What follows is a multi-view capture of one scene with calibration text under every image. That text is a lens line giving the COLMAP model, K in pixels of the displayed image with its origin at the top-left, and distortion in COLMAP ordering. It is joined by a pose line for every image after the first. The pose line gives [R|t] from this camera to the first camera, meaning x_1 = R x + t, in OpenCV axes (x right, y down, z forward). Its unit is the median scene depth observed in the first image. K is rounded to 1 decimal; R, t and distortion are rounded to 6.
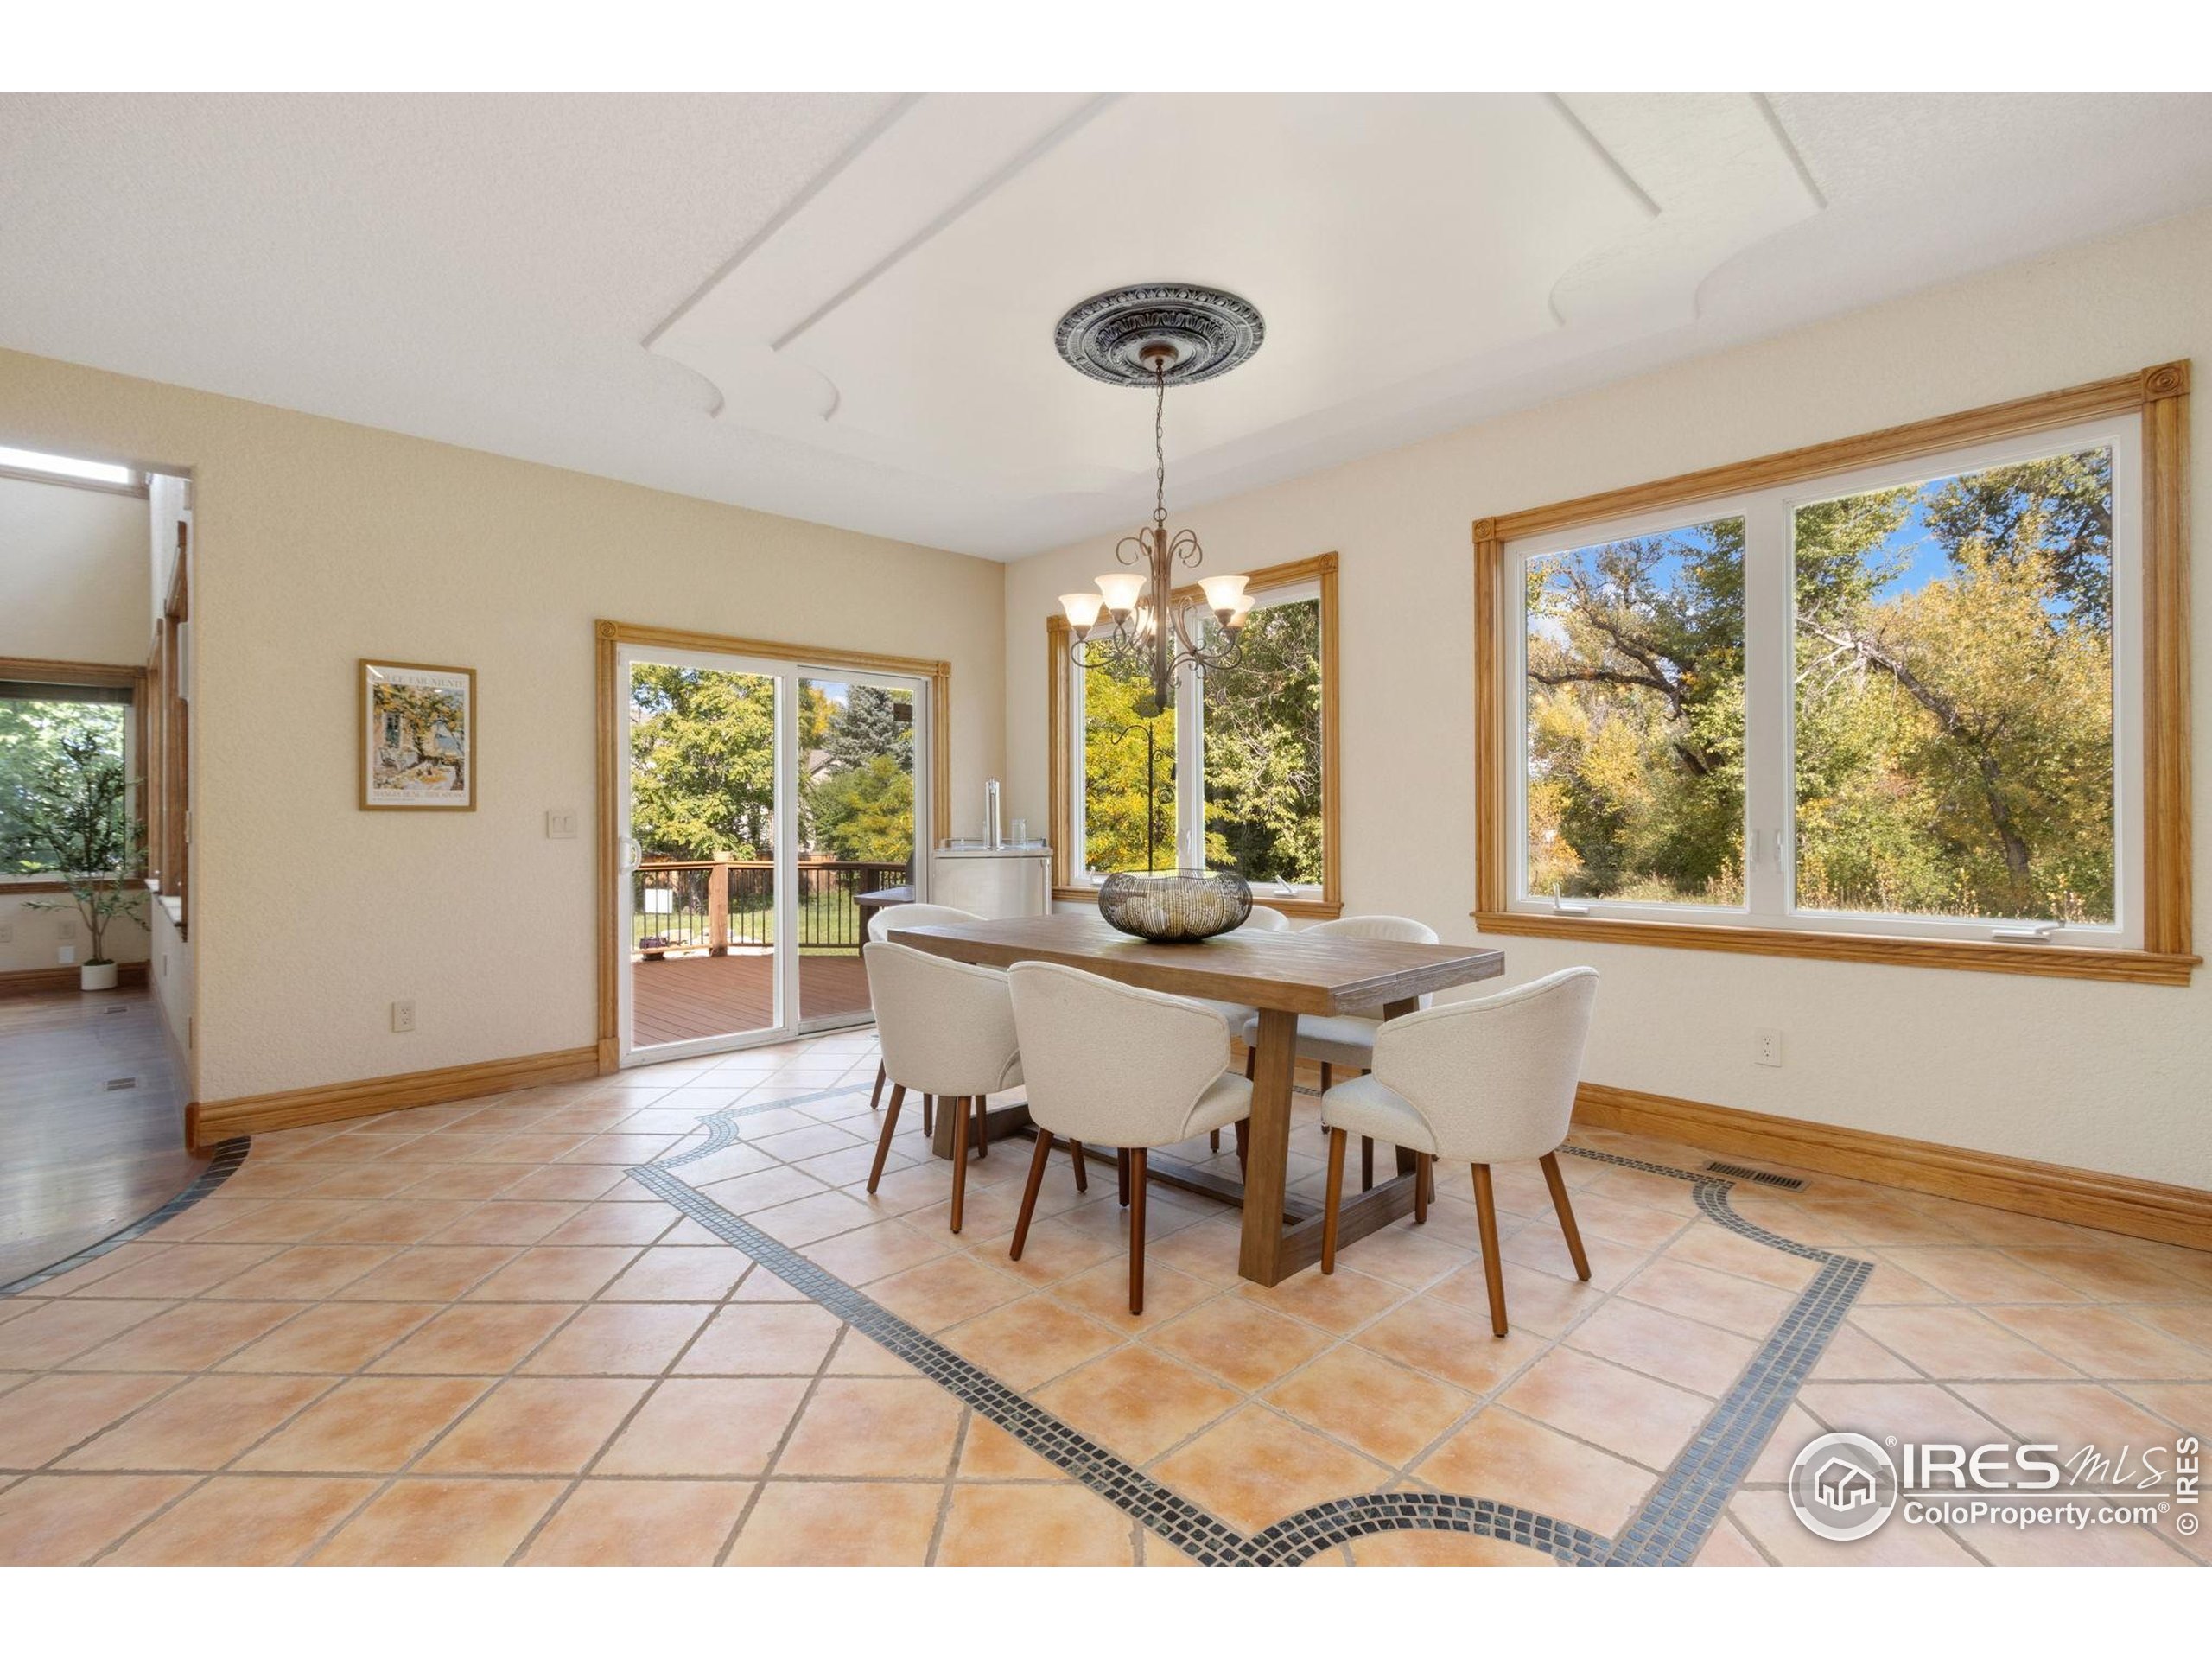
lens RADIAL K [[1028.6, 0, 1096.9], [0, 1028.6, 825.6], [0, 0, 1]] dist [-0.001134, -0.002306]
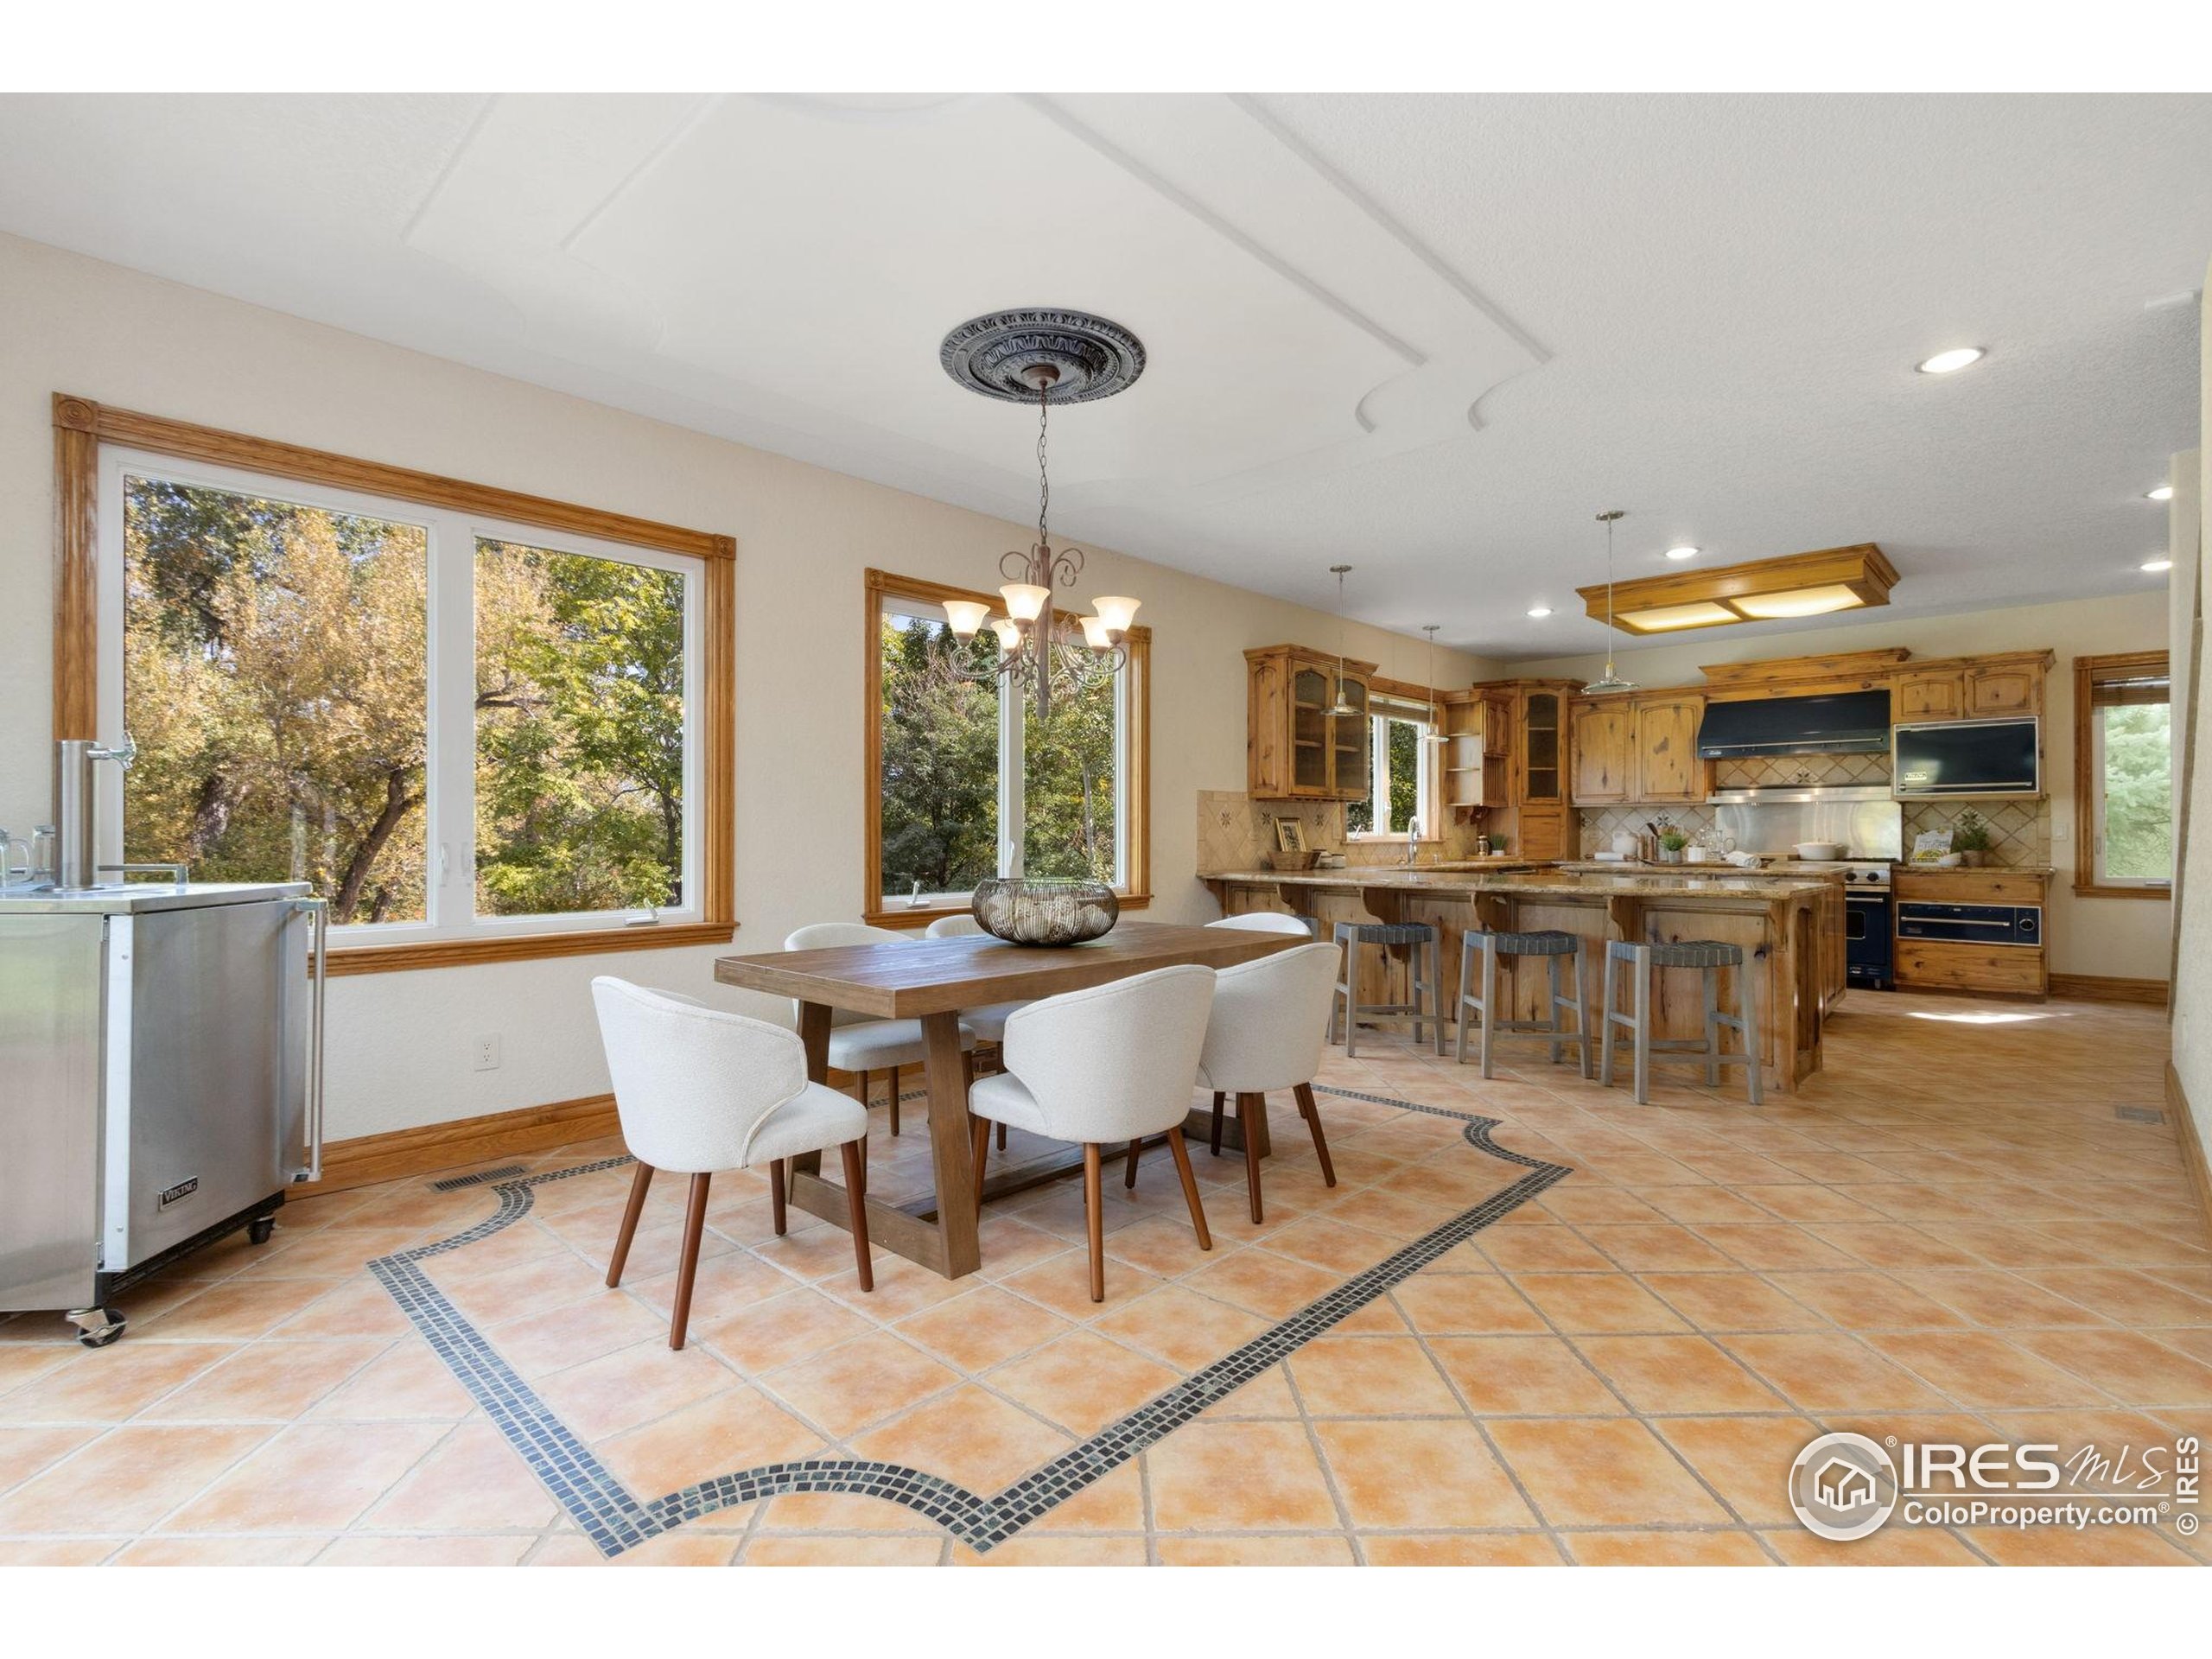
lens RADIAL K [[1028.6, 0, 1093.8], [0, 1028.6, 830.0], [0, 0, 1]] dist [-0.001134, -0.002306]
pose [[-0.039602, 0.005841, 0.999198, -1.483186], [0.003805, 0.999977, -0.005695, -0.005508], [-0.999208, 0.003577, -0.039623, 1.511231]]
